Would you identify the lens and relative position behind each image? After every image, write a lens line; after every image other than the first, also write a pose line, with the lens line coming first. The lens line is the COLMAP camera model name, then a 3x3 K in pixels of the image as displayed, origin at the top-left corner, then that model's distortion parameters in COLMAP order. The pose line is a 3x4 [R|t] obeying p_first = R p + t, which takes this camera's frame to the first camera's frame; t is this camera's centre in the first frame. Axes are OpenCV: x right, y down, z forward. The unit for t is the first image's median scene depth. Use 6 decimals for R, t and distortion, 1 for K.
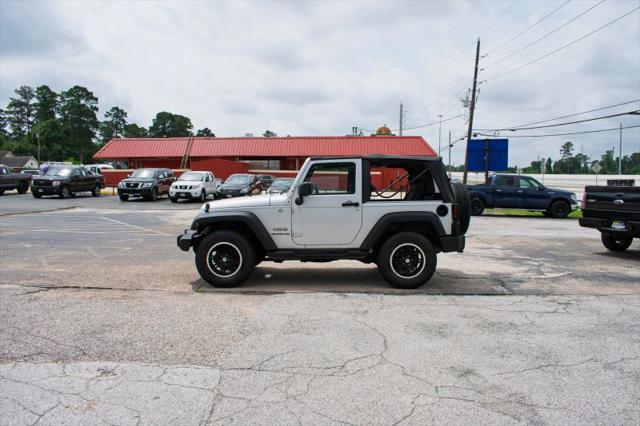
lens RADIAL K [[498.1, 0, 317.7], [0, 498.1, 214.1], [0, 0, 1]] dist [-0.097757, 0.014749]
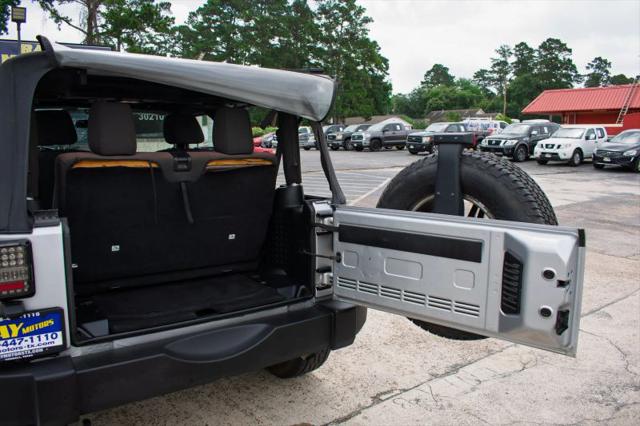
lens RADIAL K [[498.1, 0, 321.1], [0, 498.1, 210.8], [0, 0, 1]] dist [-0.097757, 0.014749]
pose [[0.598918, 0.110414, -0.793162, 0.135857], [-0.045120, 0.993529, 0.104236, -0.016279], [0.799538, -0.026641, 0.600024, 0.238811]]
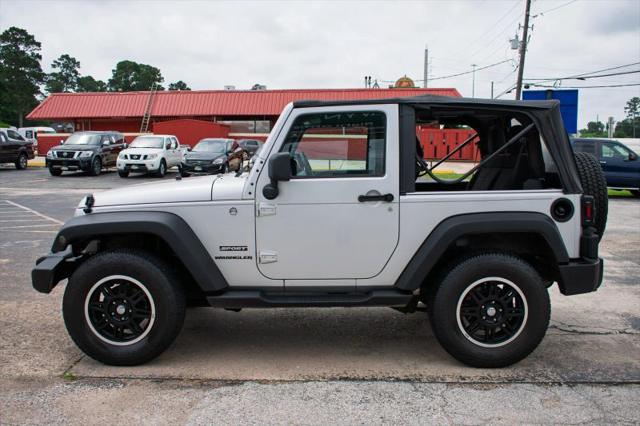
lens RADIAL K [[613.4, 0, 318.2], [0, 613.4, 211.8], [0, 0, 1]] dist [-0.075492, 0.000000]
pose [[0.999987, -0.002910, -0.004175, 0.002814], [0.003070, 0.999245, 0.038740, -0.006975], [0.004060, -0.038752, 0.999241, 0.095174]]
